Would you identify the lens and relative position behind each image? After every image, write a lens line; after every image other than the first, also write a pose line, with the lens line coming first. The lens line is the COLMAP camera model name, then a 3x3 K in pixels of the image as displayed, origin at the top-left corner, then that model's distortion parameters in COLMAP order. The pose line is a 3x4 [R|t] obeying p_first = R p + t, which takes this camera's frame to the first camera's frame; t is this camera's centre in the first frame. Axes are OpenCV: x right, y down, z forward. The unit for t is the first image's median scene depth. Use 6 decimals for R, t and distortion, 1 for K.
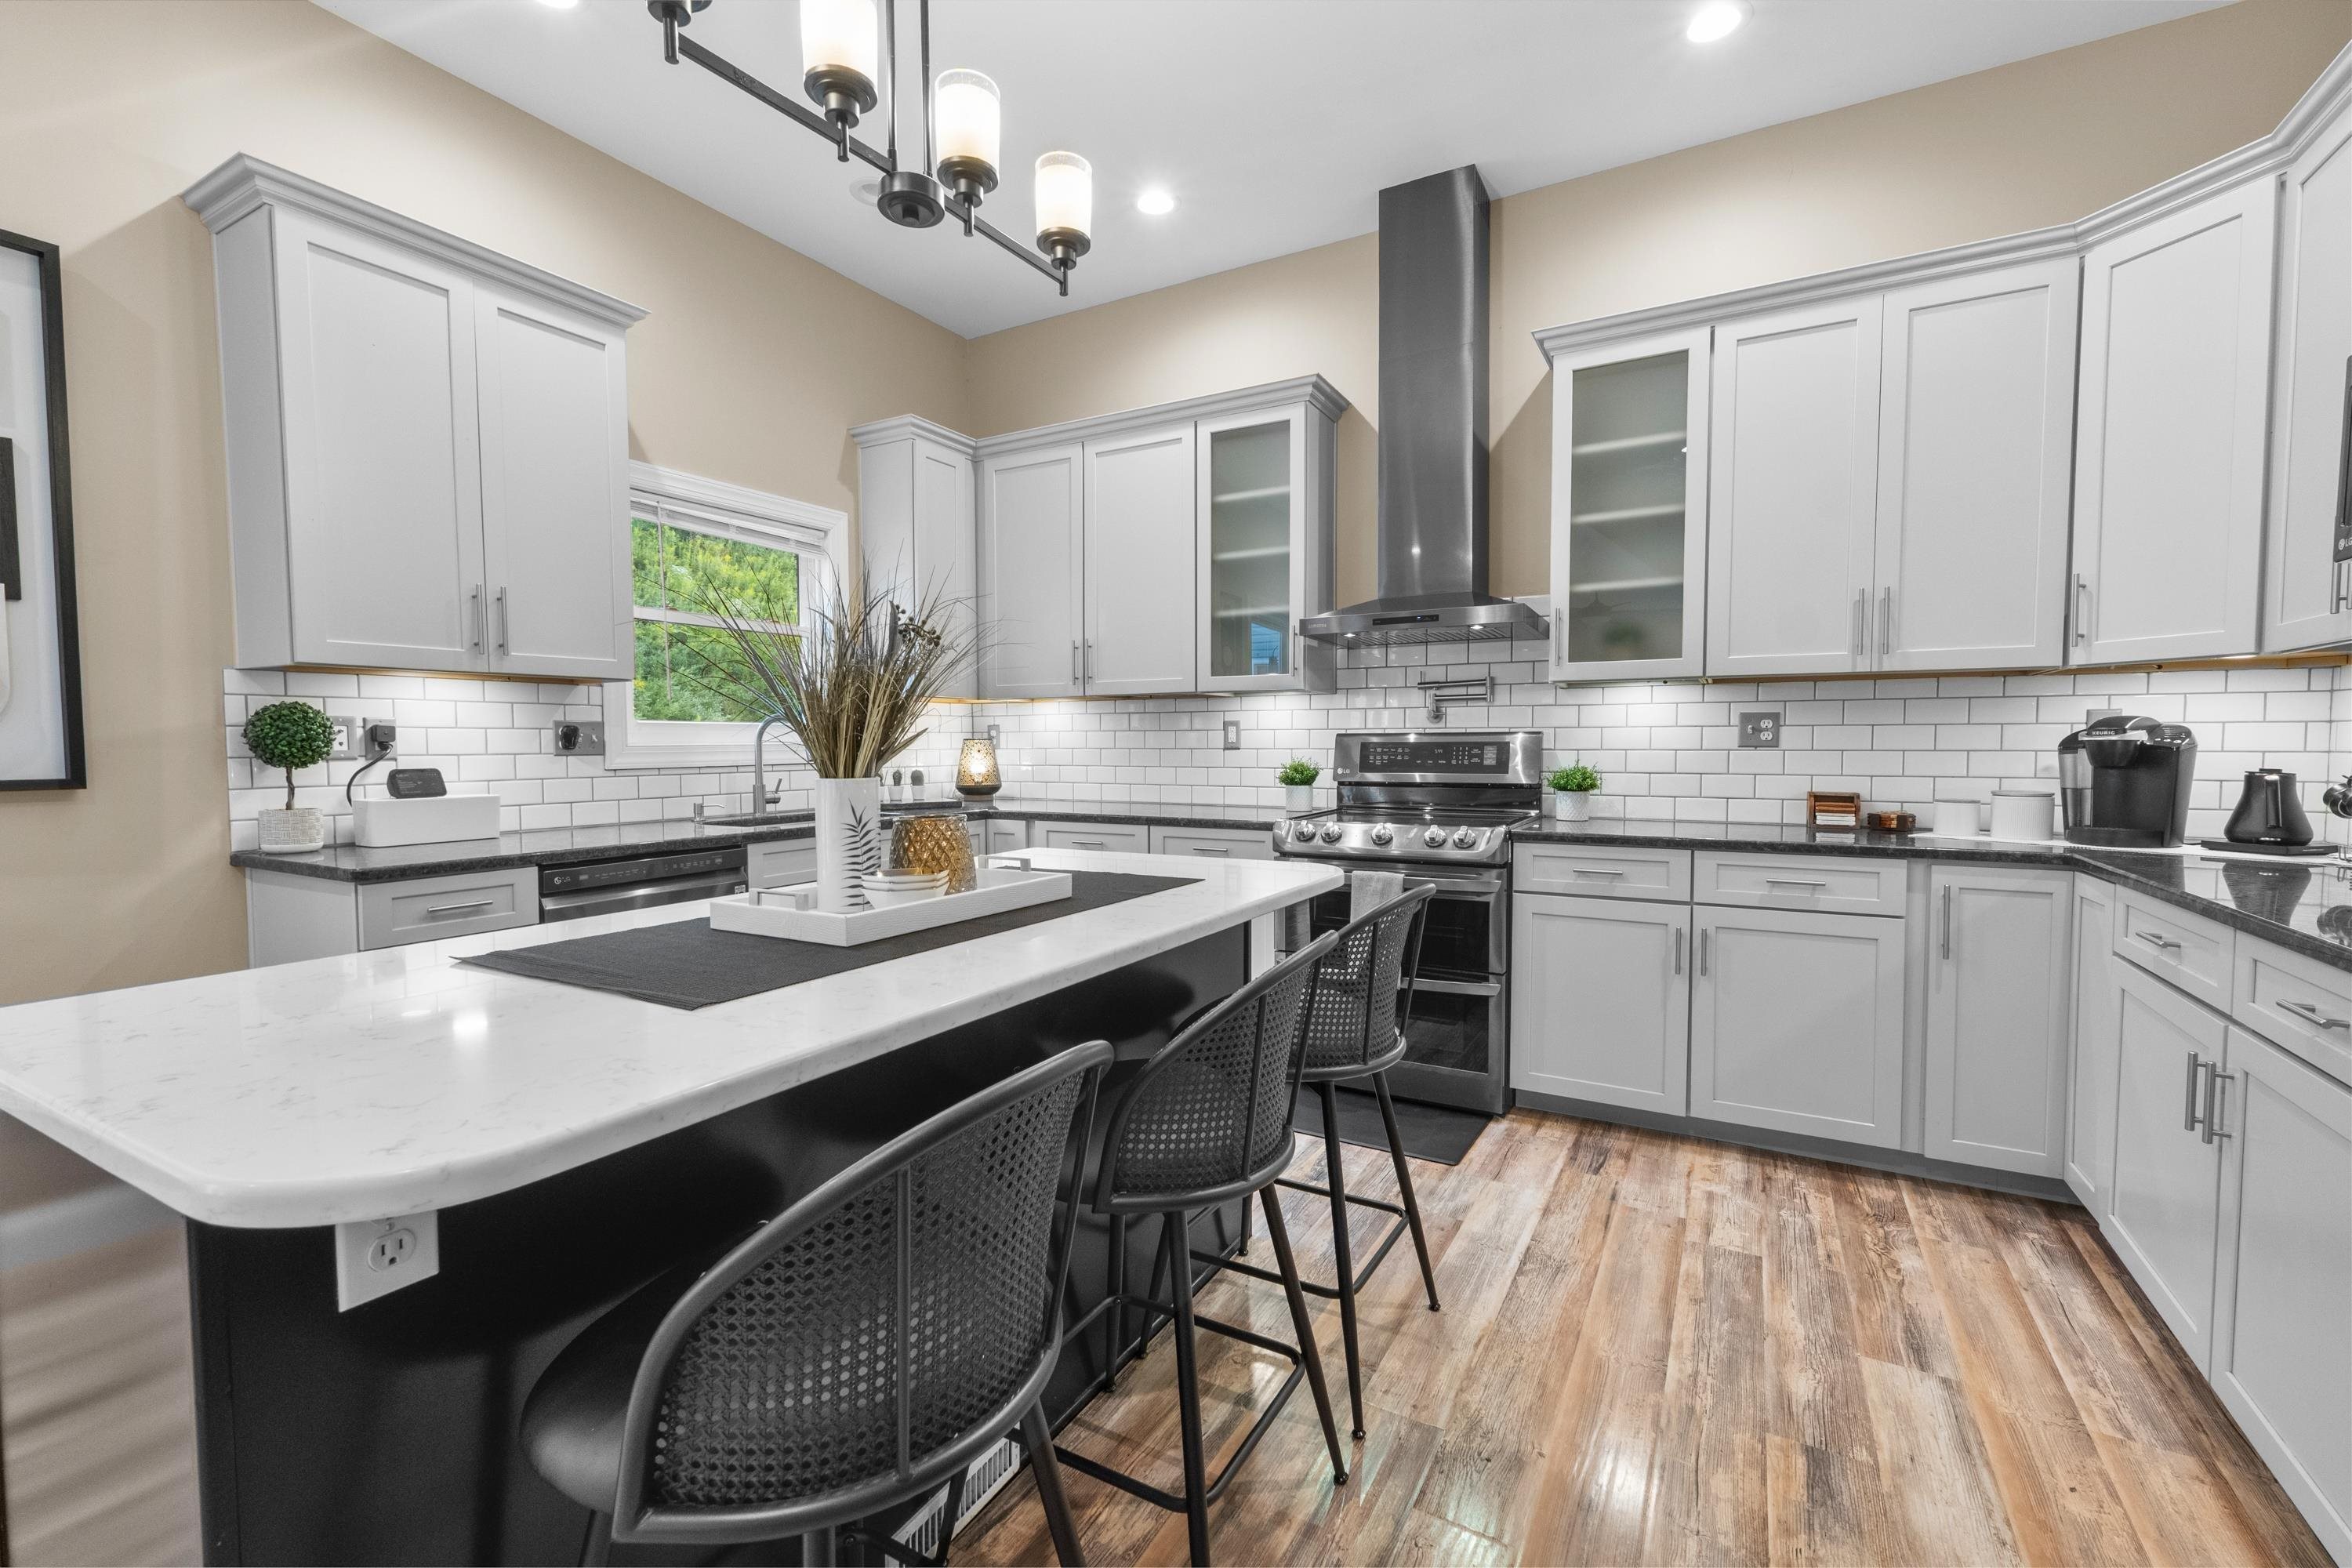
lens RADIAL K [[1024.7, 0, 1178.6], [0, 1024.7, 786.1], [0, 0, 1]] dist [0.012424, 0.000461]
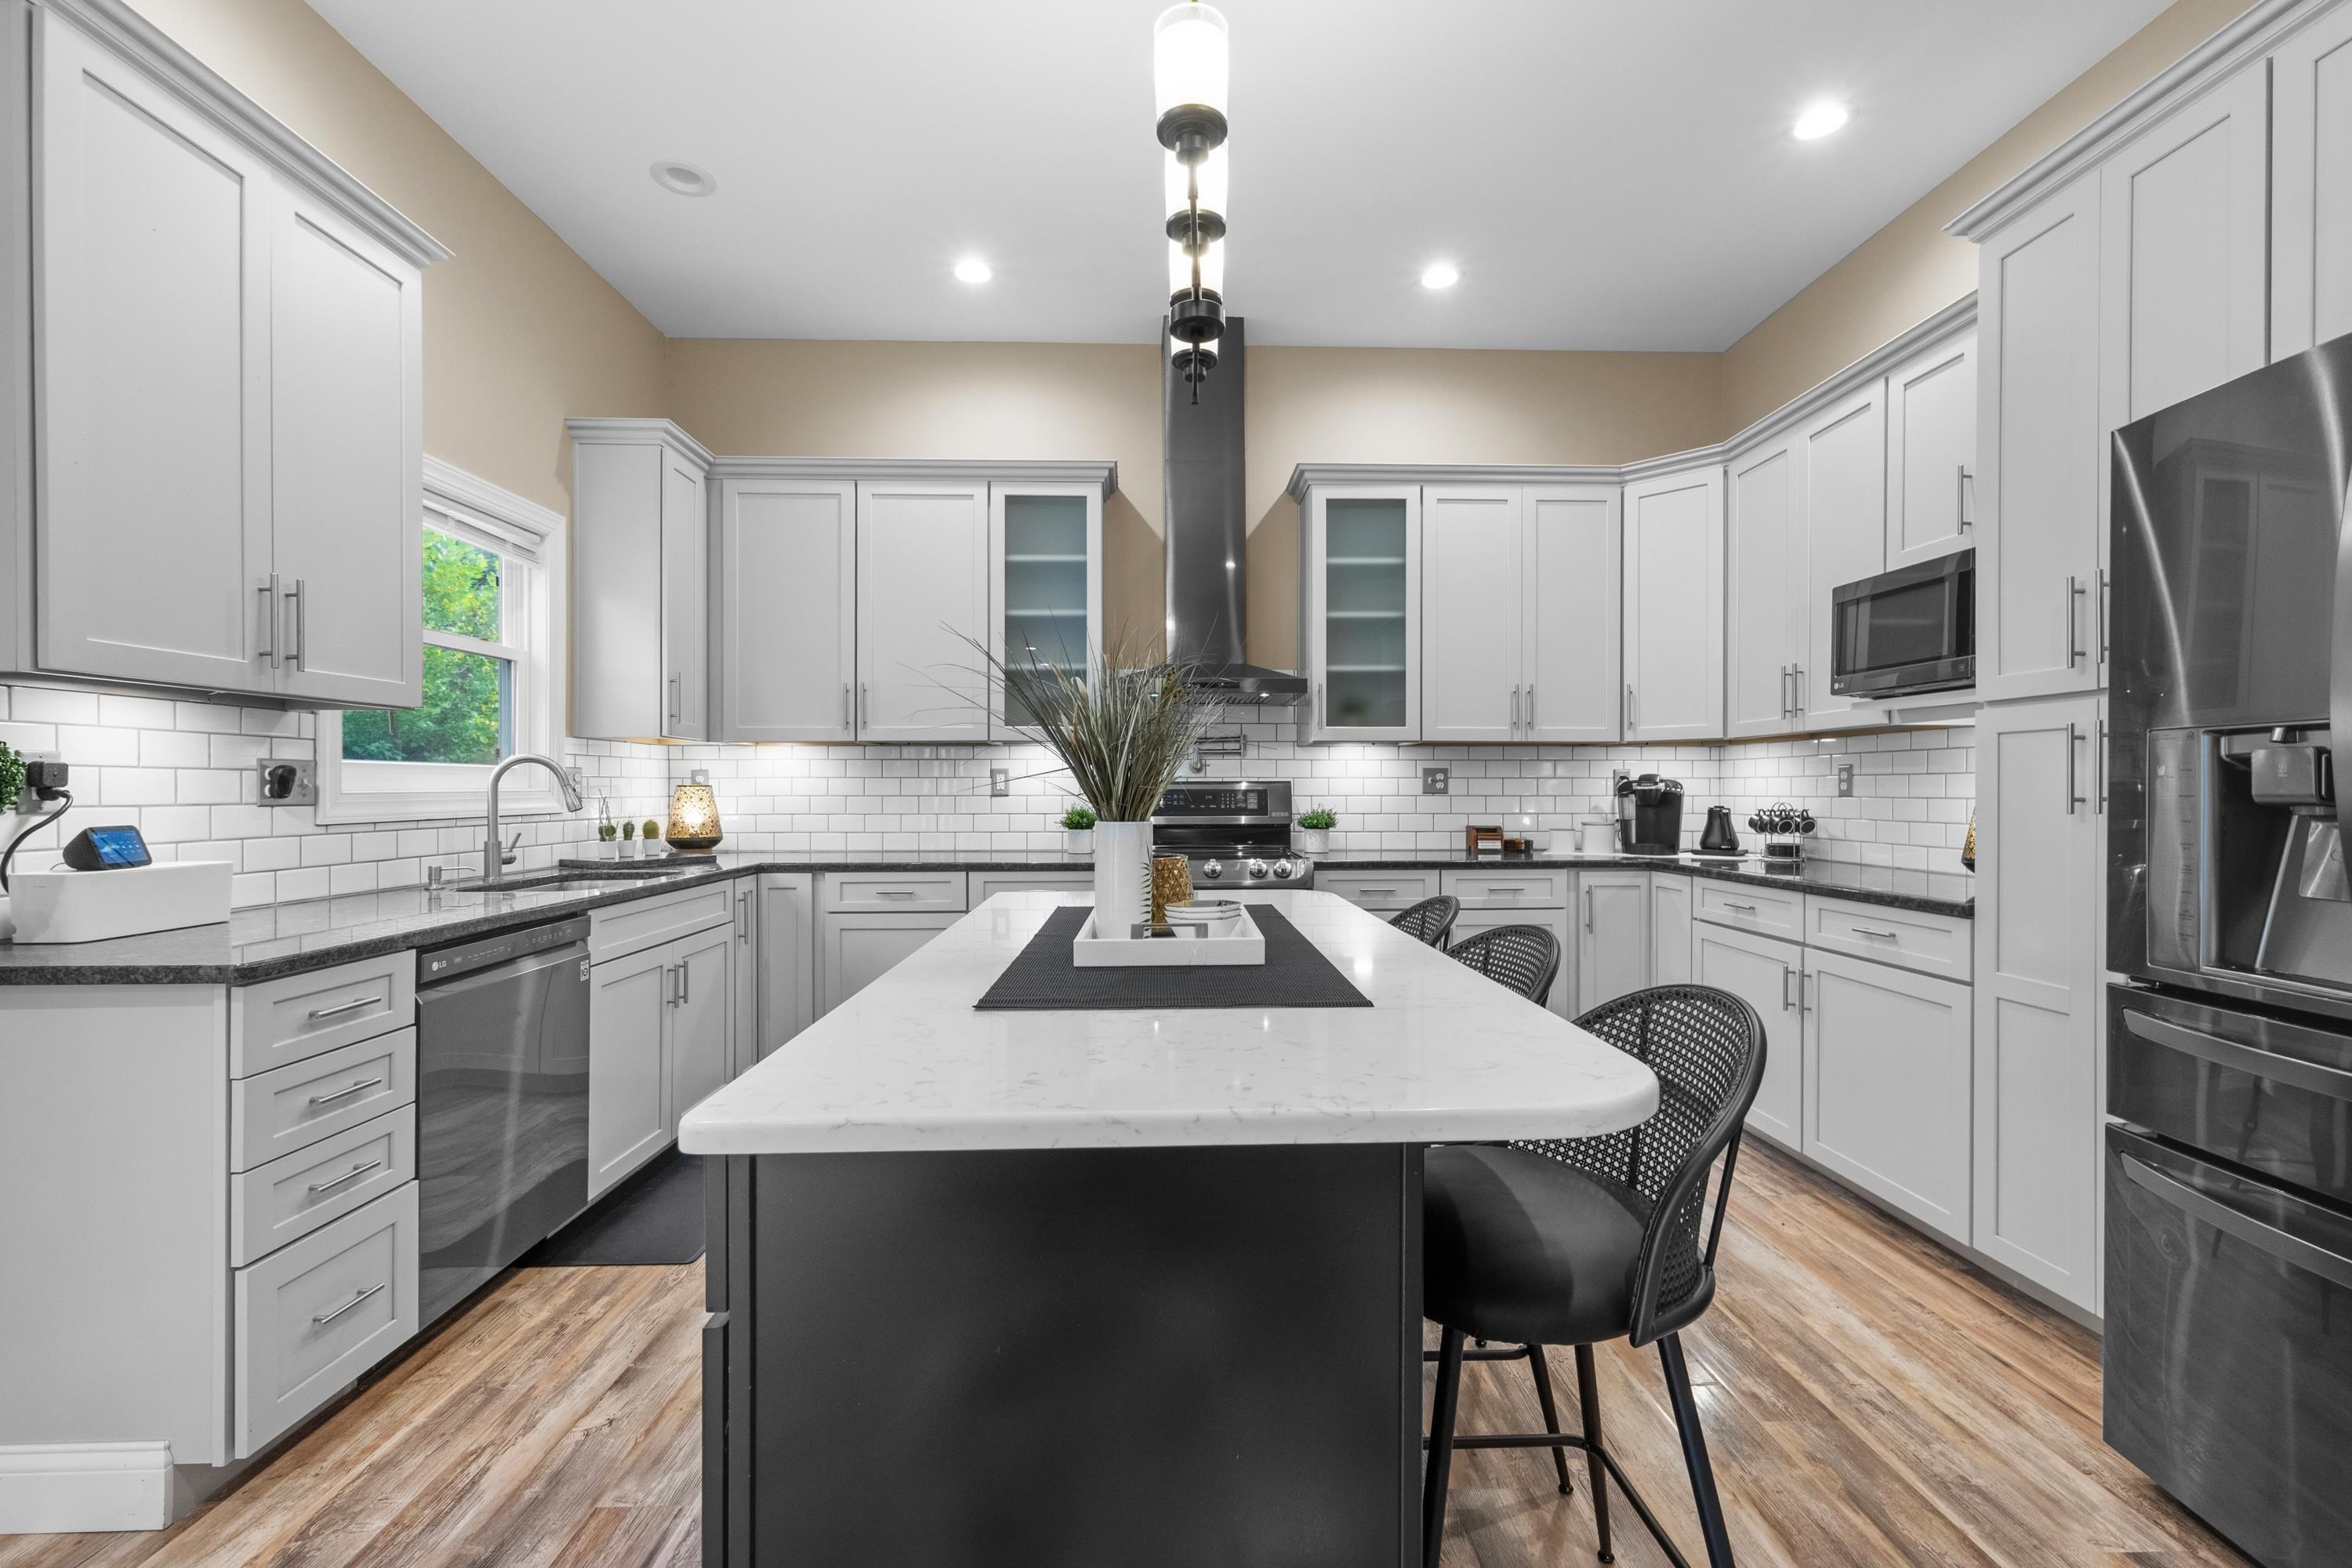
lens RADIAL K [[1024.7, 0, 1198.0], [0, 1024.7, 791.3], [0, 0, 1]] dist [0.012424, 0.000461]
pose [[0.846140, 0.000089, 0.532961, -0.423998], [0.021923, 0.999148, -0.034972, -0.000230], [-0.532510, 0.041275, 0.845417, 0.022288]]
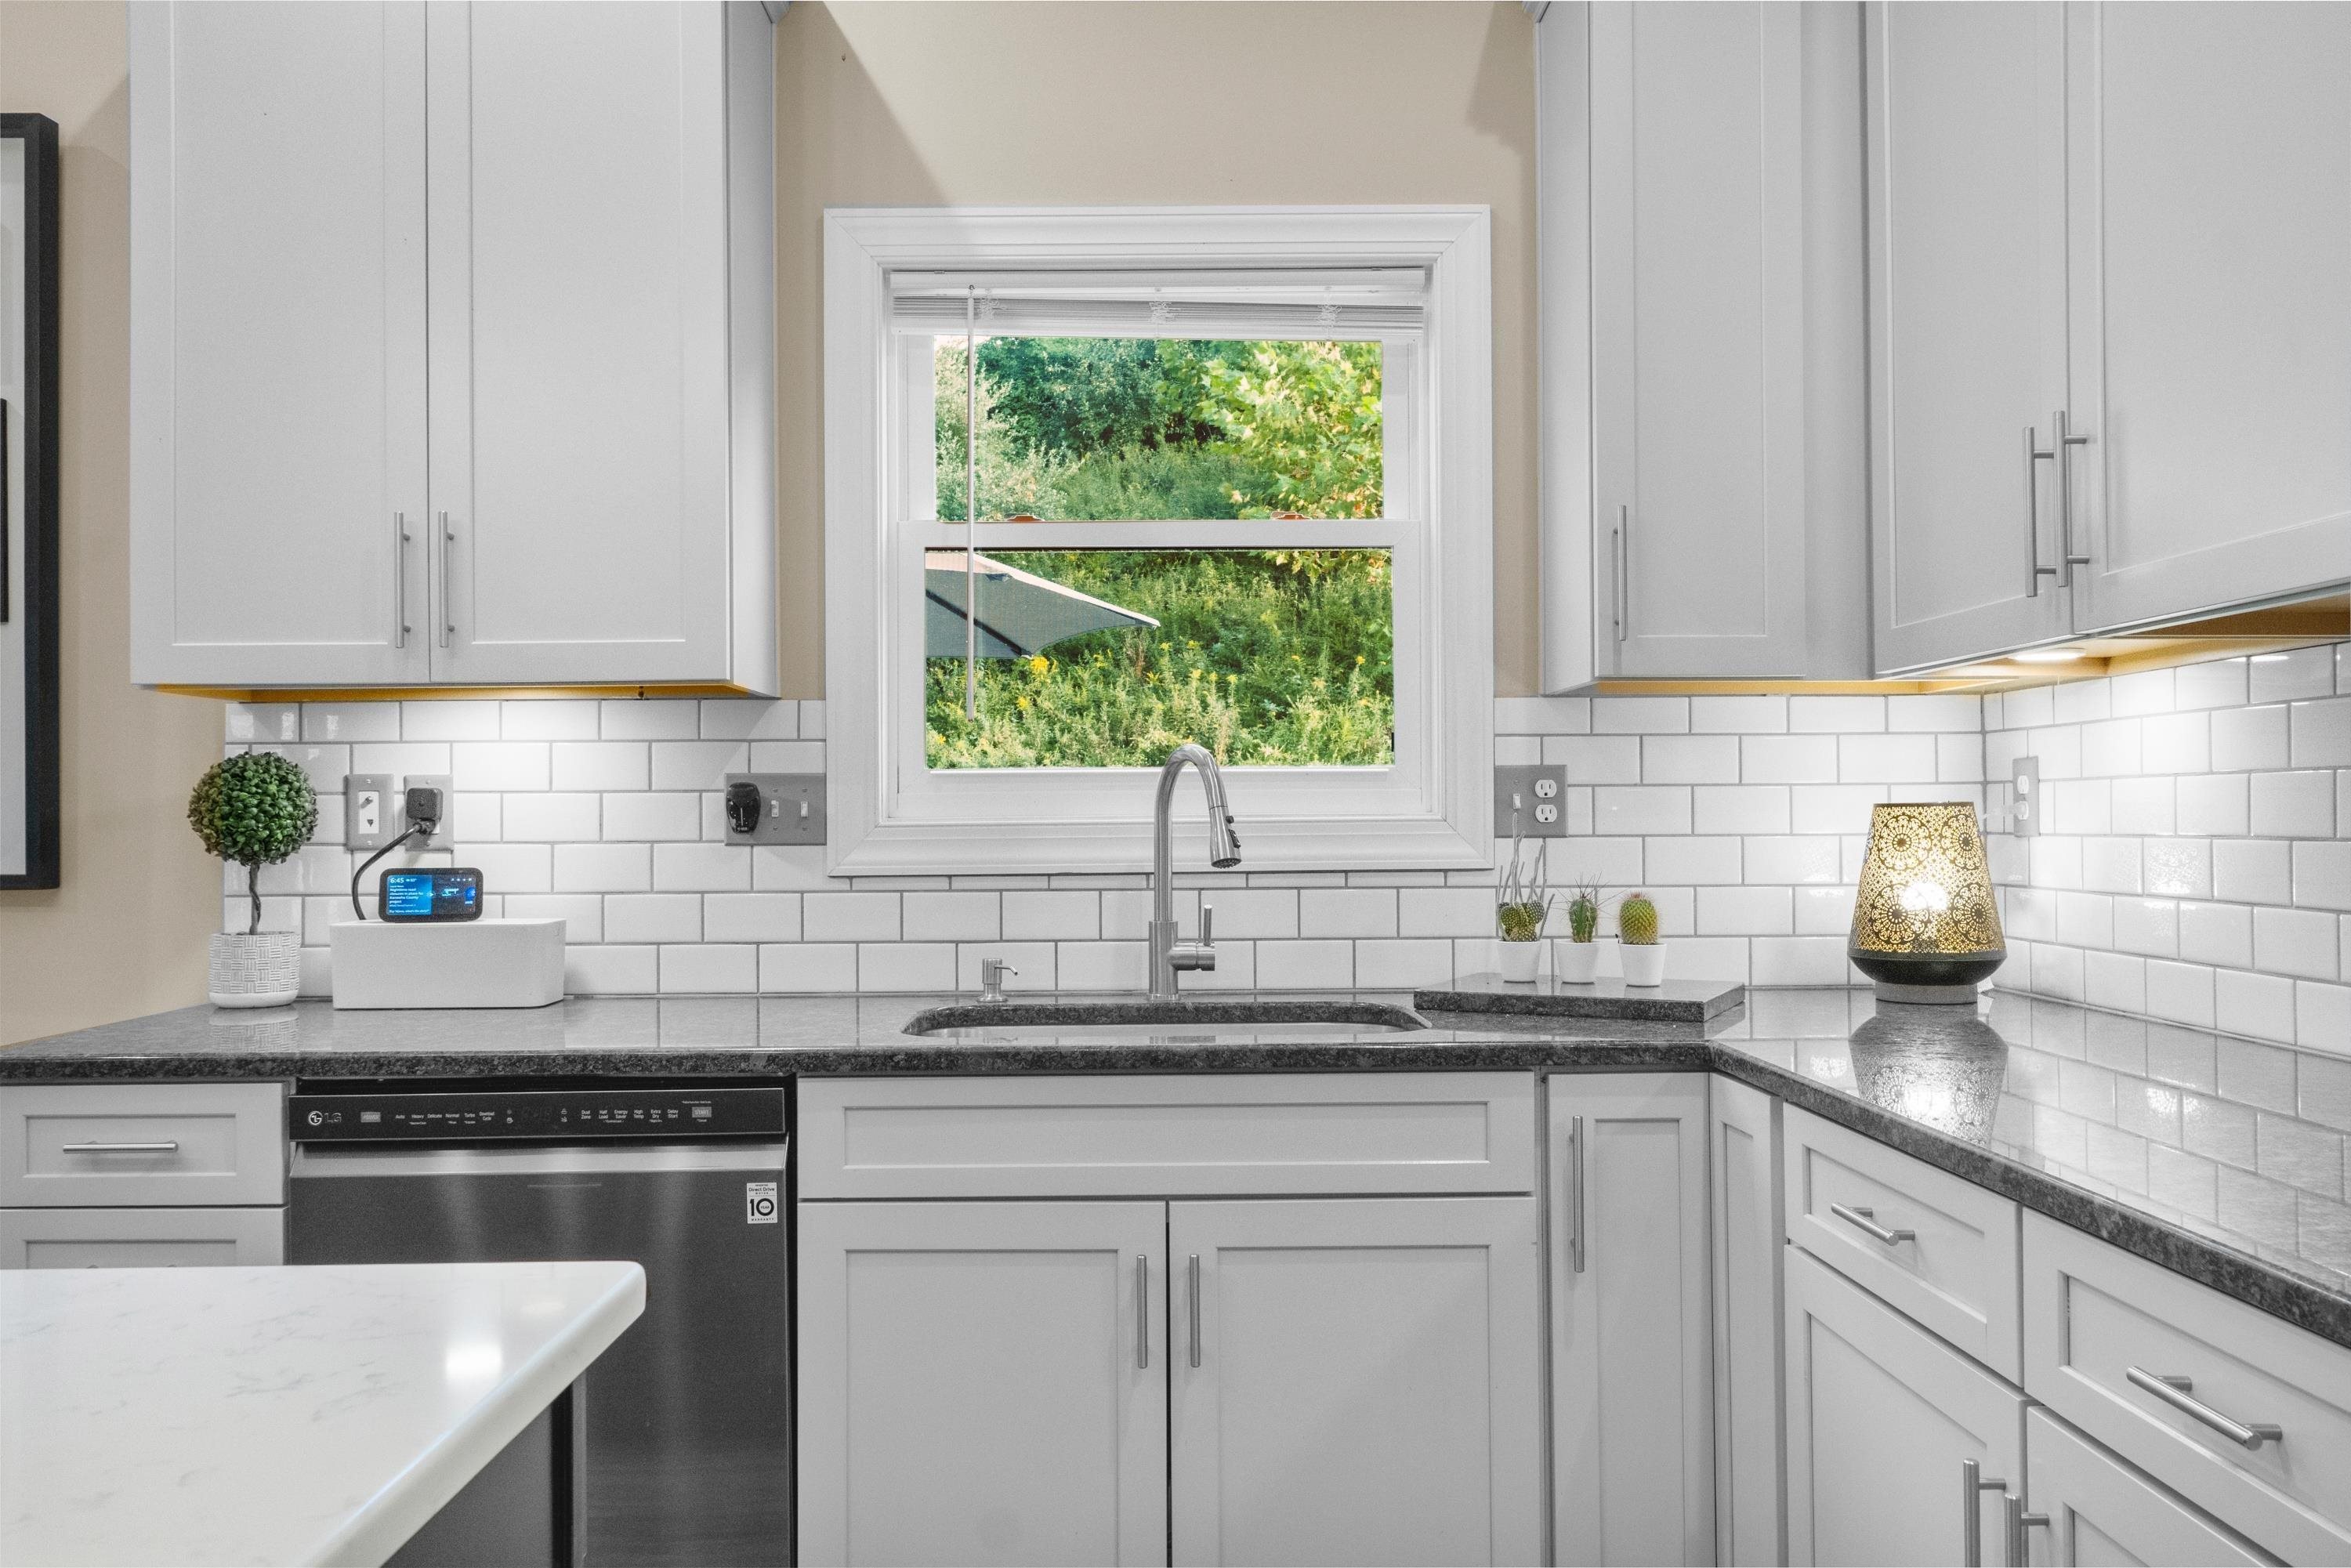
lens RADIAL K [[1863.1, 0, 1171.2], [0, 1863.1, 769.2], [0, 0, 1]] dist [-0.000245, 0.004247]
pose [[0.496493, -0.017899, -0.867856, 0.261982], [-0.033307, 0.998658, -0.039652, -0.036913], [0.867401, 0.048592, 0.495231, 0.726918]]
